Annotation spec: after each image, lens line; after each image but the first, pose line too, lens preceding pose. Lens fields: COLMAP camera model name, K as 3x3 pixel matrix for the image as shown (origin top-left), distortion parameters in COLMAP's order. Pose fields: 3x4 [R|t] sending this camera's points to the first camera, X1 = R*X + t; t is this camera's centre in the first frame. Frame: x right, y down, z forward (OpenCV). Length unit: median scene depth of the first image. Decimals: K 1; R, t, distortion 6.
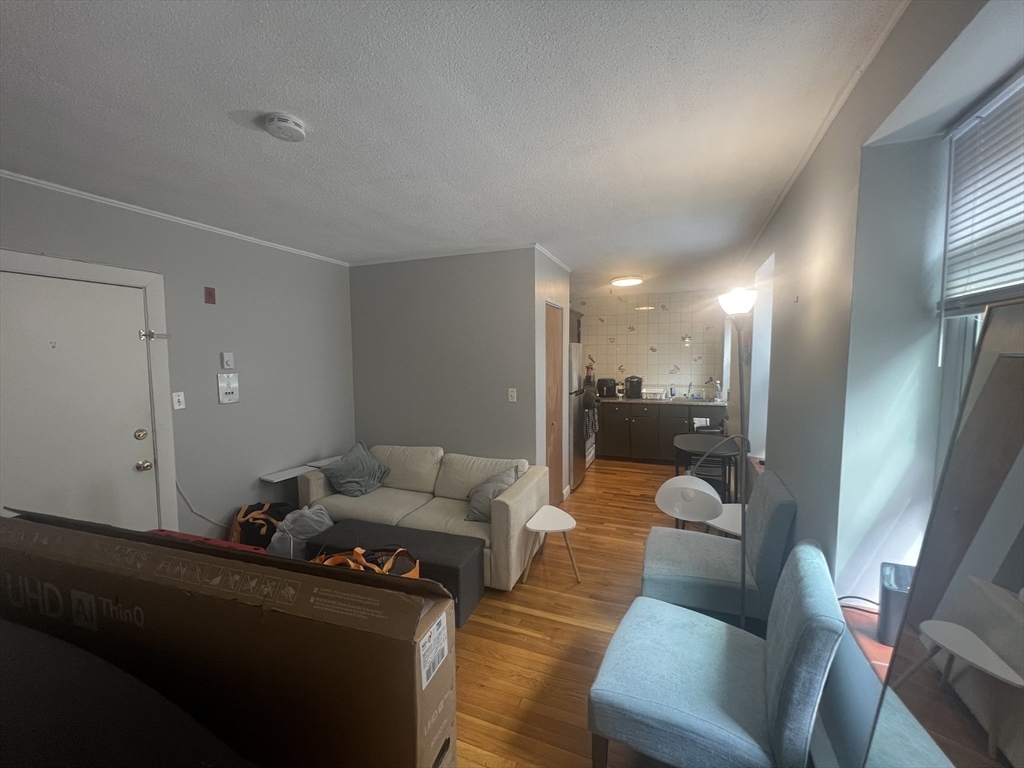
lens RADIAL K [[412.2, 0, 512.0], [0, 412.2, 384.0], [0, 0, 1]] dist [-0.000198, 0.000000]
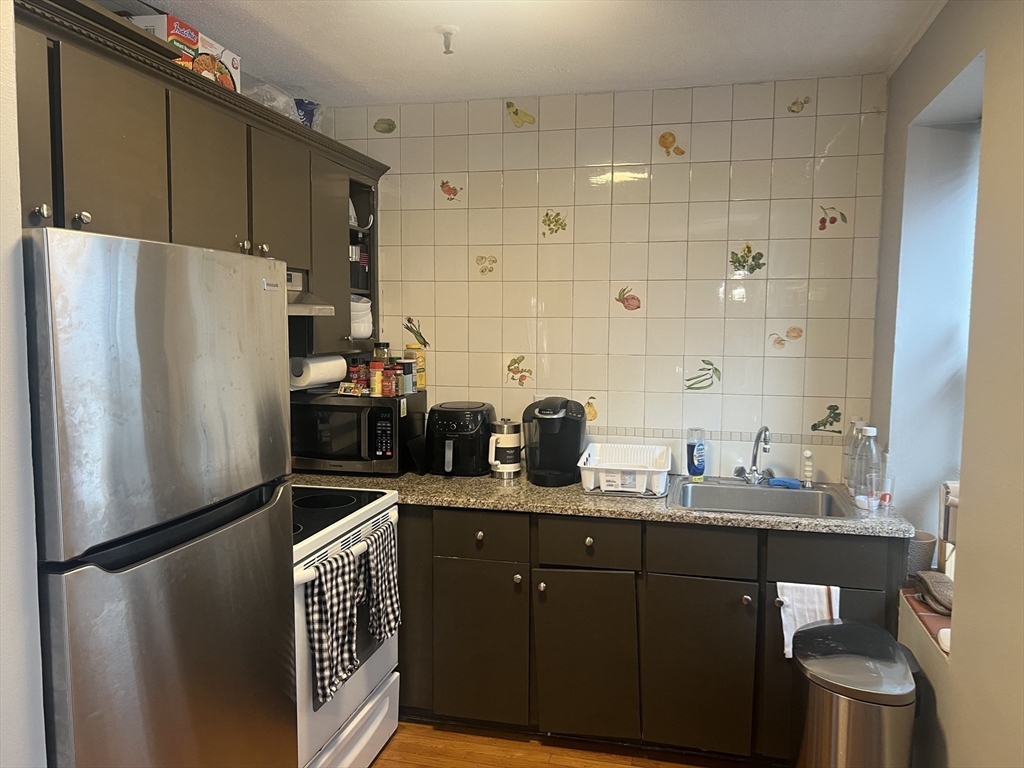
lens RADIAL K [[775.4, 0, 512.0], [0, 775.4, 384.0], [0, 0, 1]] dist [0.089451, -0.125792]
pose [[0.990192, 0.004933, 0.139629, 0.201388], [-0.007221, 0.999848, 0.015885, -0.037115], [-0.139529, -0.016737, 0.990077, 0.518044]]
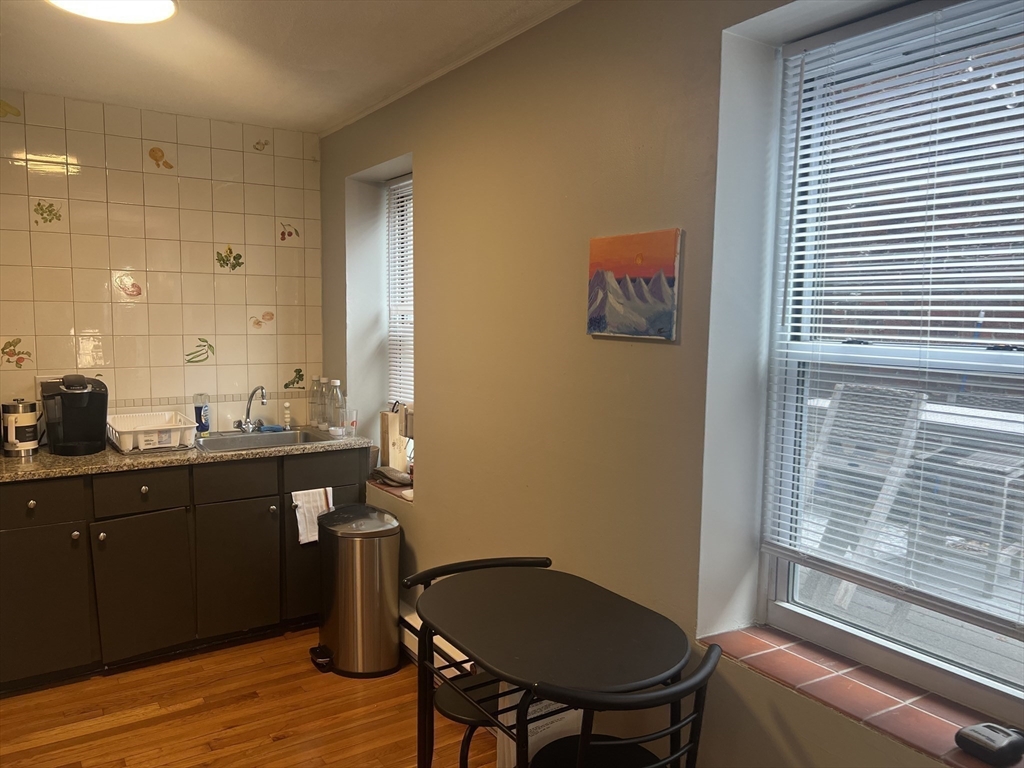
lens RADIAL K [[772.6, 0, 512.0], [0, 772.6, 384.0], [0, 0, 1]] dist [0.023002, 0.002334]
pose [[0.570327, -0.058678, 0.819319, 0.022145], [0.039718, 0.998249, 0.043845, -0.026076], [-0.820457, 0.007536, 0.571659, 0.441476]]
